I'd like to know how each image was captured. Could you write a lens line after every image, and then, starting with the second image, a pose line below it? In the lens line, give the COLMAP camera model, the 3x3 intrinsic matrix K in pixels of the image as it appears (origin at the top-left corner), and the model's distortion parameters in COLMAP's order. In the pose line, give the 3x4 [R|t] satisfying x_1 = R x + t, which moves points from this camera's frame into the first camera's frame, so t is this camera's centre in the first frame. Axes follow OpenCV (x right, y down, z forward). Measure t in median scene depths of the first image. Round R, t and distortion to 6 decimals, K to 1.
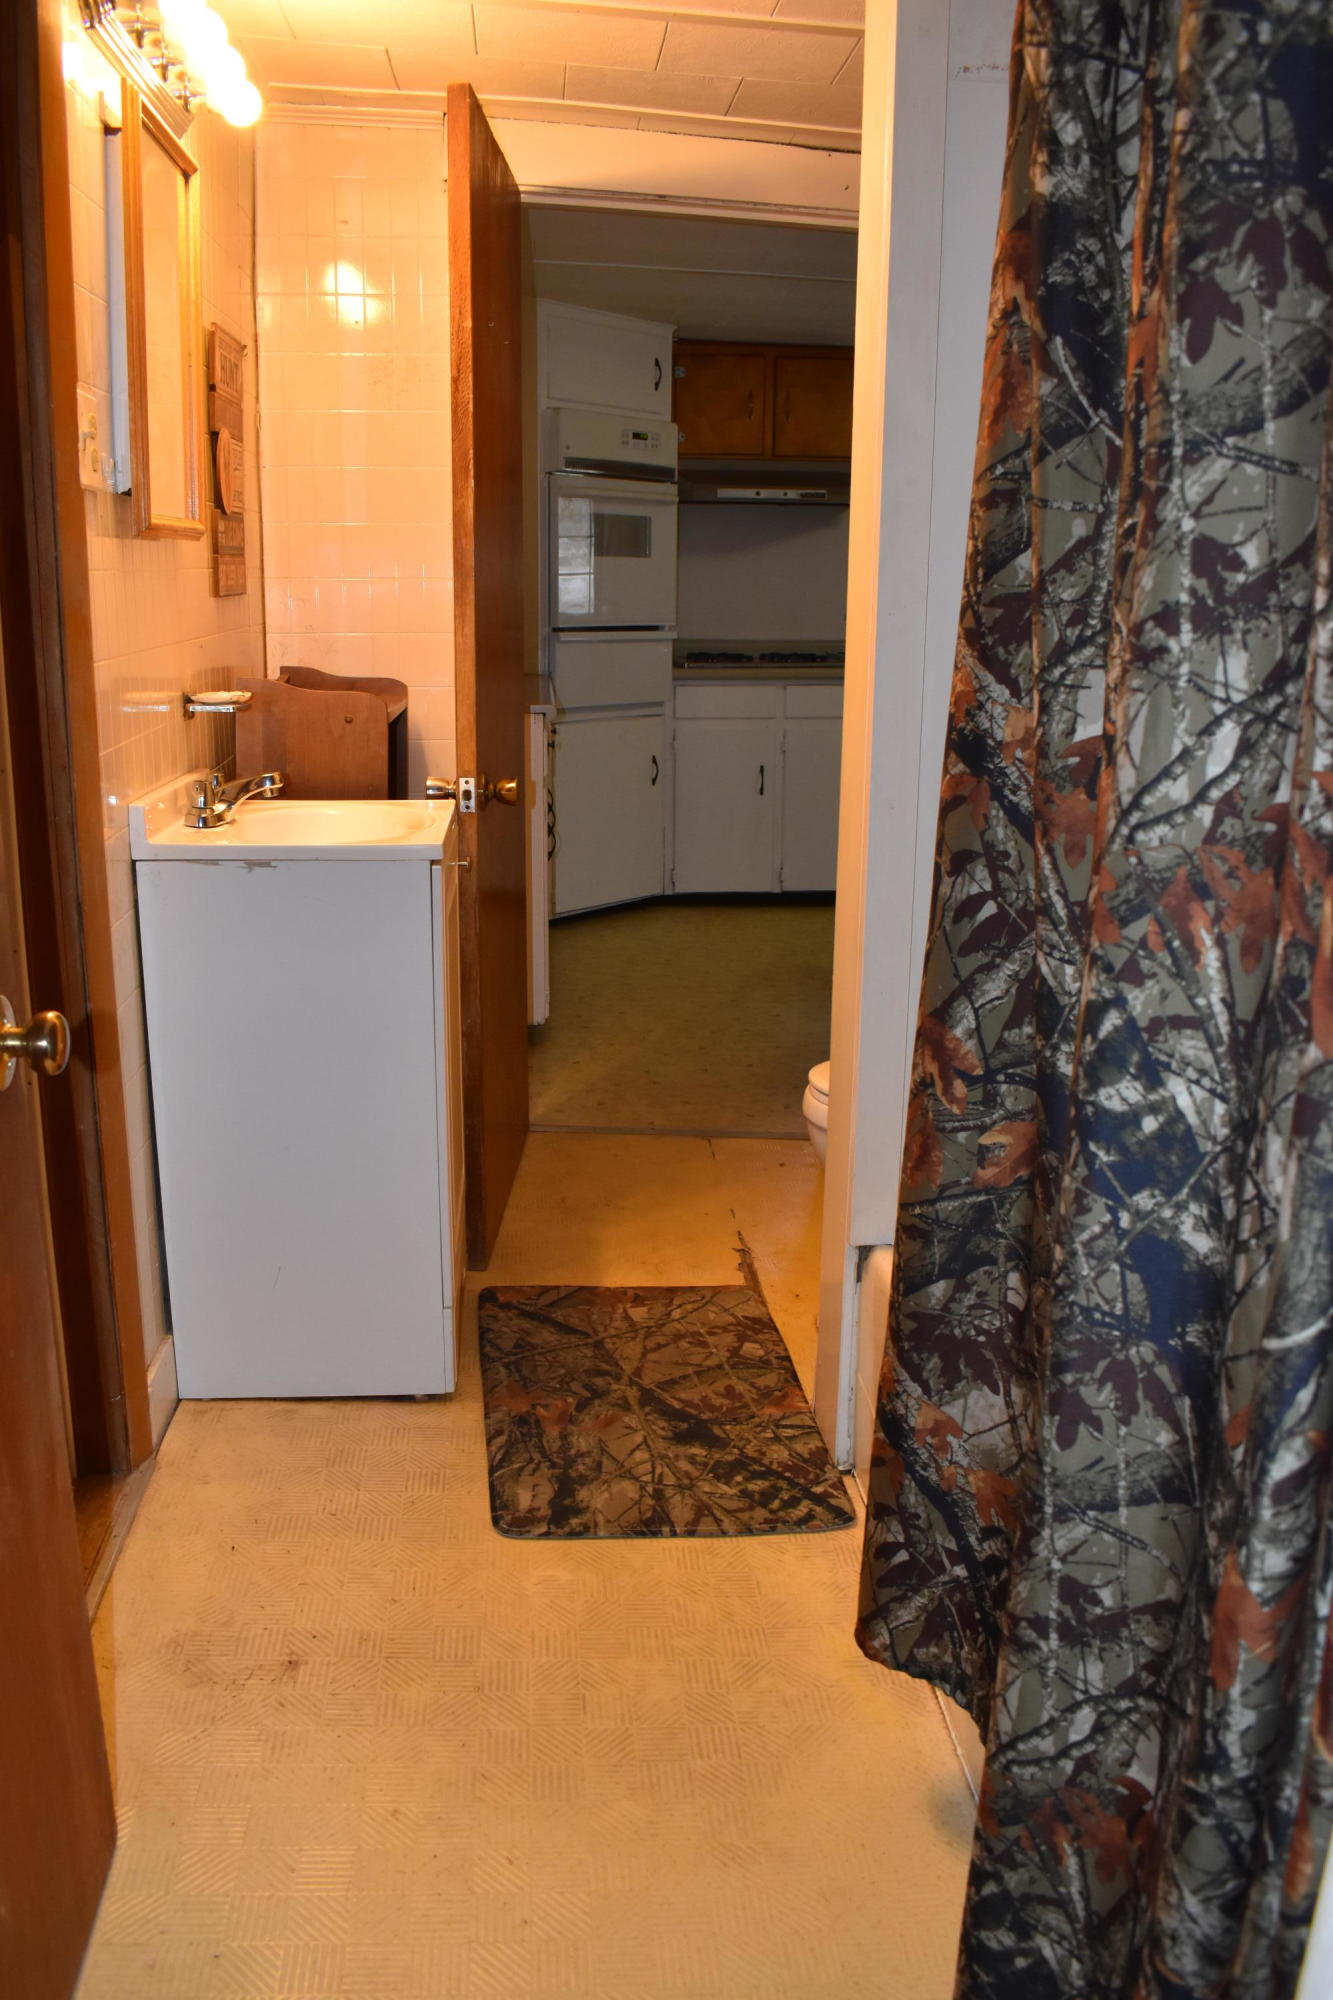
lens RADIAL K [[1542.9, 0, 671.2], [0, 1542.9, 999.0], [0, 0, 1]] dist [-0.100956, 0.019185]
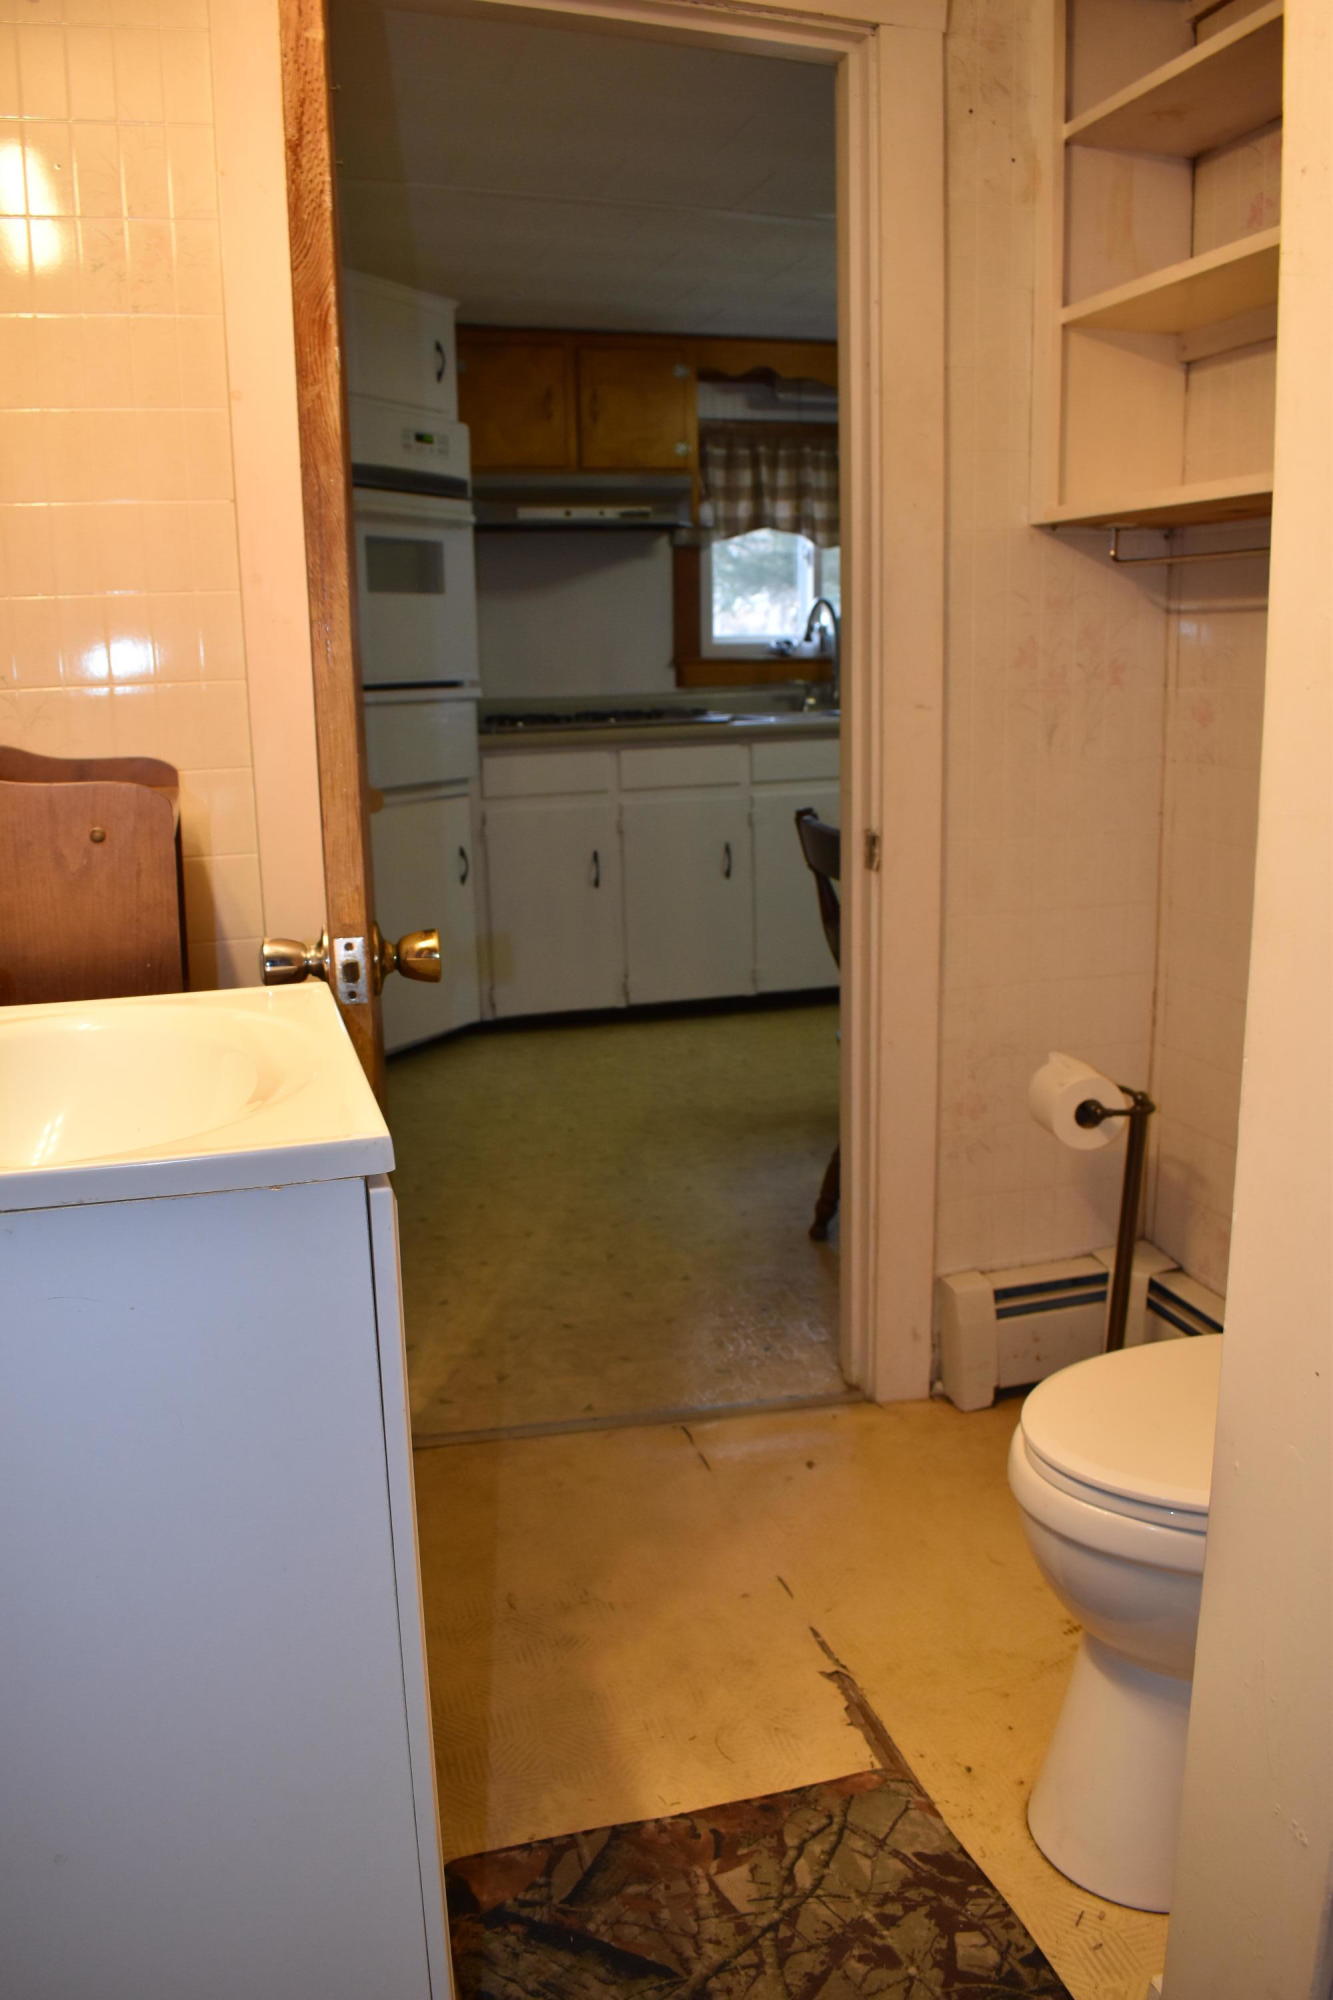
lens RADIAL K [[1542.9, 0, 667.2], [0, 1542.9, 1001.5], [0, 0, 1]] dist [-0.100956, 0.019185]
pose [[0.980897, -0.073908, 0.179940, -0.106219], [0.081720, 0.995991, -0.036383, -0.082962], [-0.176530, 0.050393, 0.983004, 0.417564]]
